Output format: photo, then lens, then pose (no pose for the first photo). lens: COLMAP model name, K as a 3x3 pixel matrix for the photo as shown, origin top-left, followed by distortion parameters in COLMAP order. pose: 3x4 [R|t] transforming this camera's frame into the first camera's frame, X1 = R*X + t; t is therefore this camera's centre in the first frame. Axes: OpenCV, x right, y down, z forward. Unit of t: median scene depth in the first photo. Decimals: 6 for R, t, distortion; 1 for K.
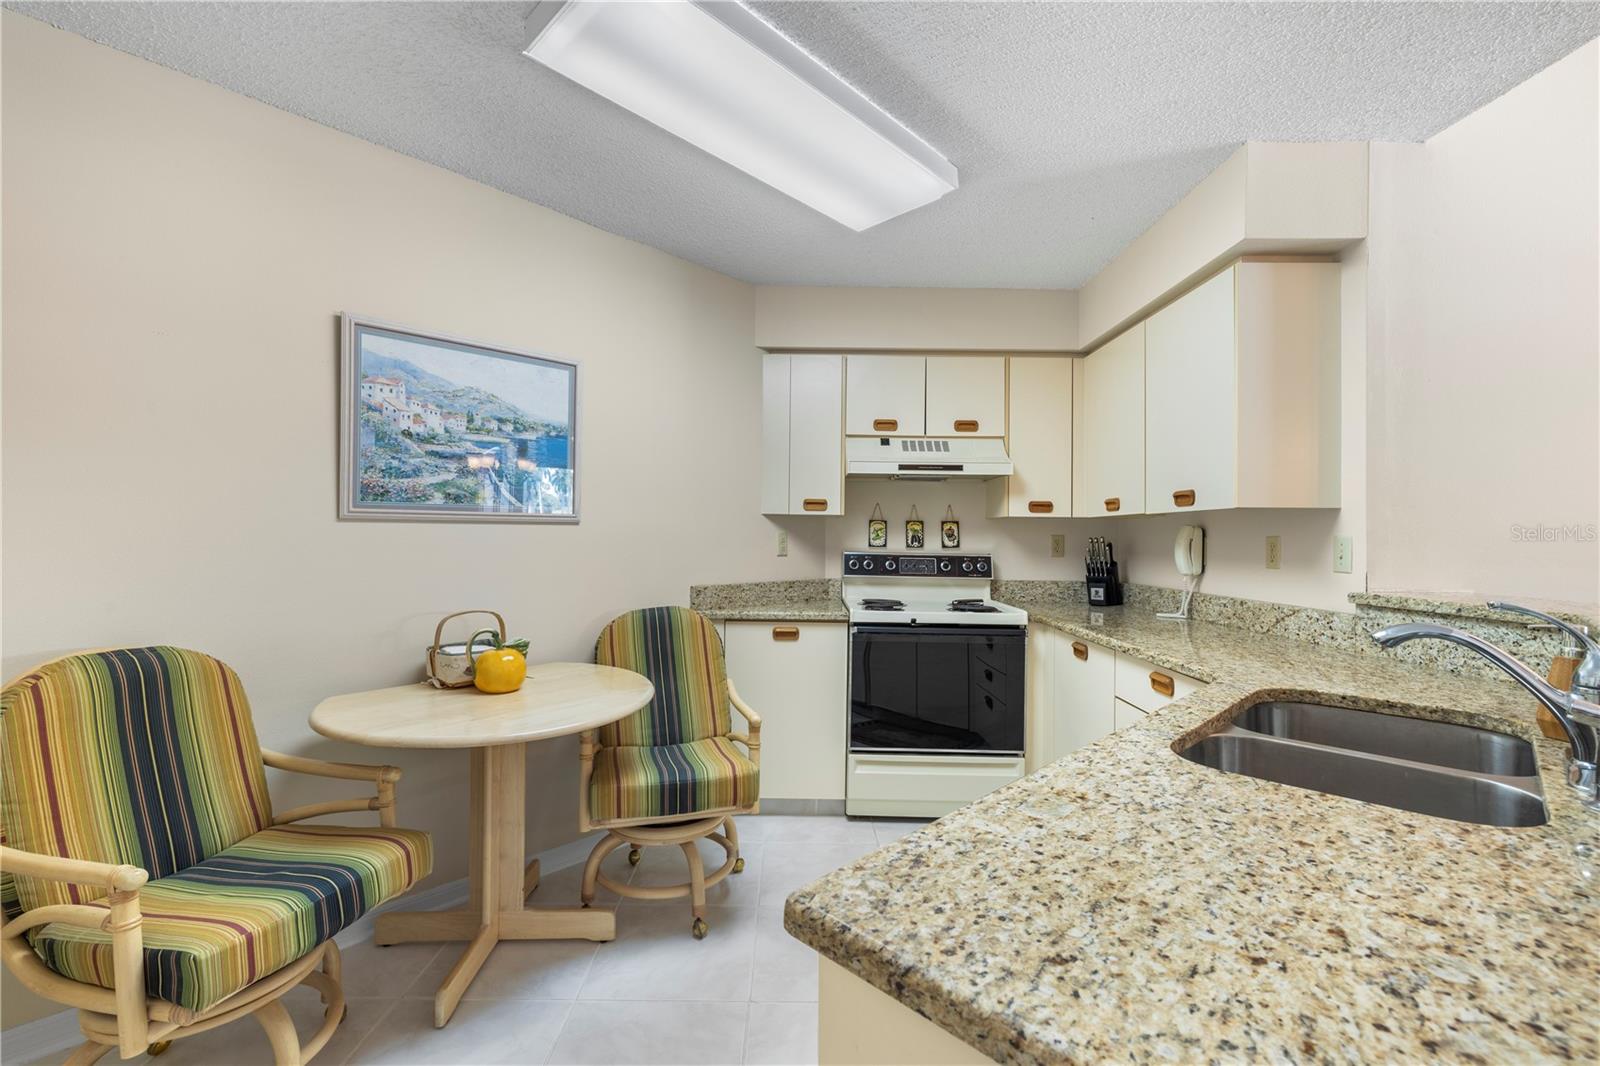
lens RADIAL K [[671.7, 0, 797.8], [0, 671.7, 531.2], [0, 0, 1]] dist [0.001731, -0.000058]
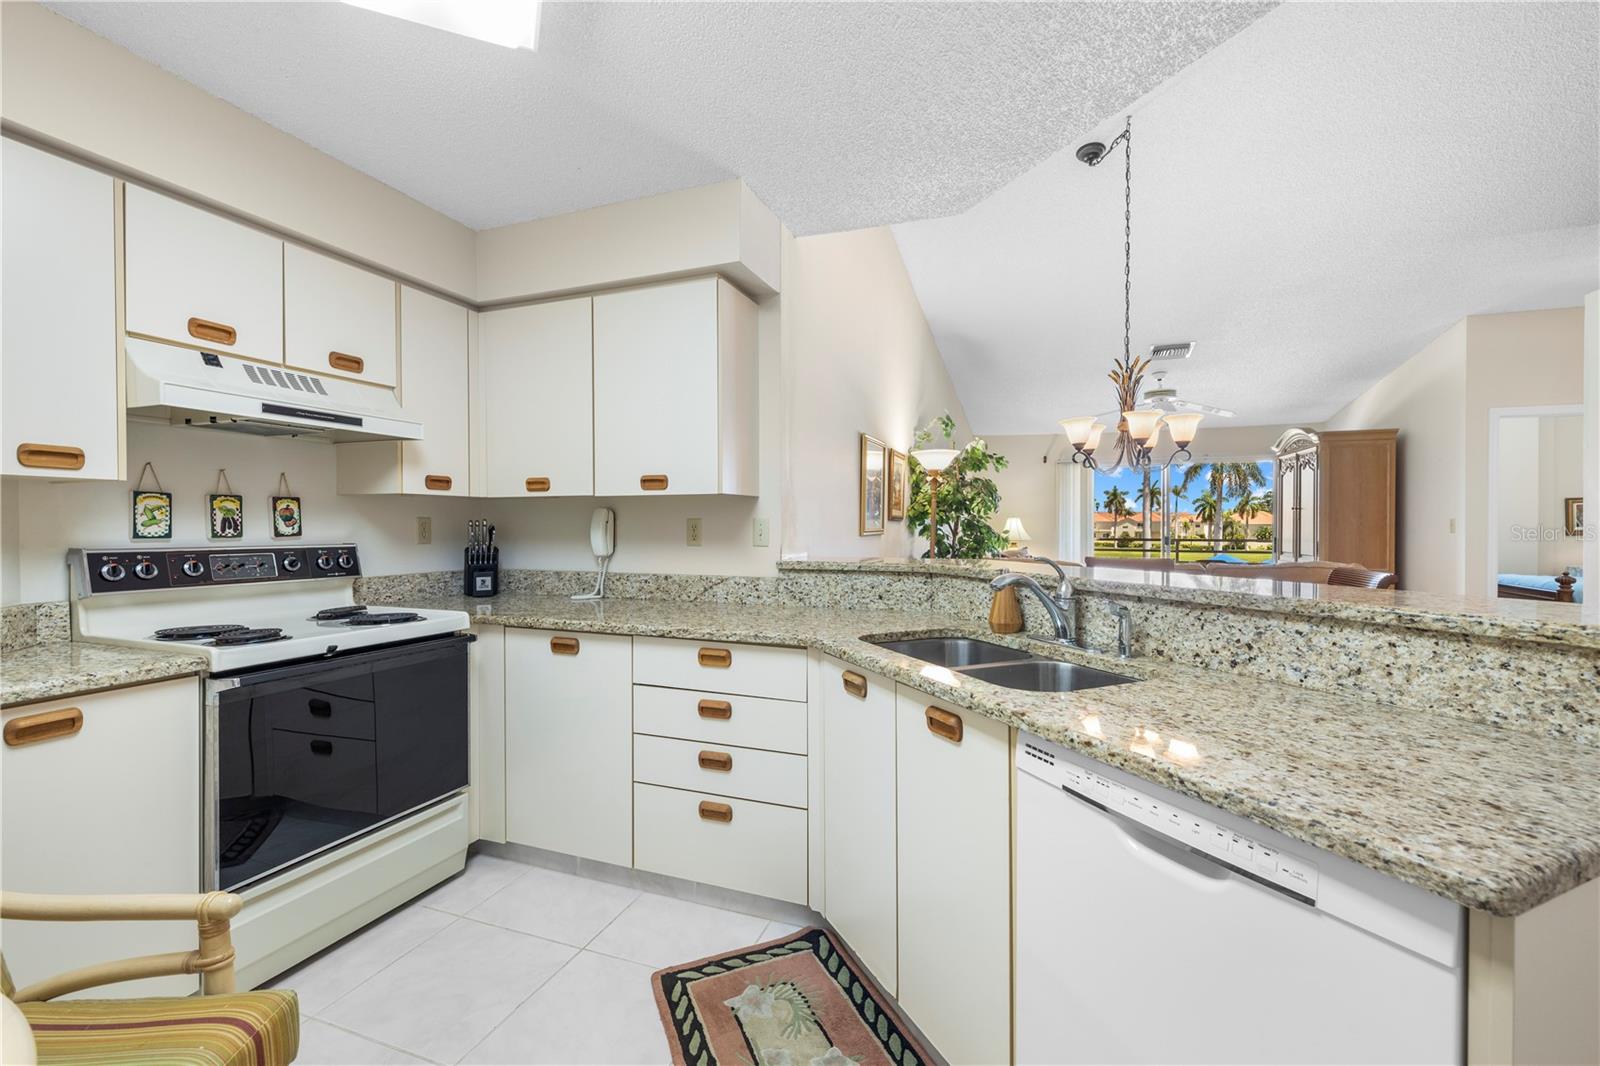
lens RADIAL K [[671.7, 0, 797.8], [0, 671.7, 531.2], [0, 0, 1]] dist [0.001731, -0.000058]
pose [[0.352550, -0.019734, 0.935585, -0.255958], [-0.005242, 0.999720, 0.023062, 0.001327], [-0.935778, -0.013035, 0.352348, 0.321788]]
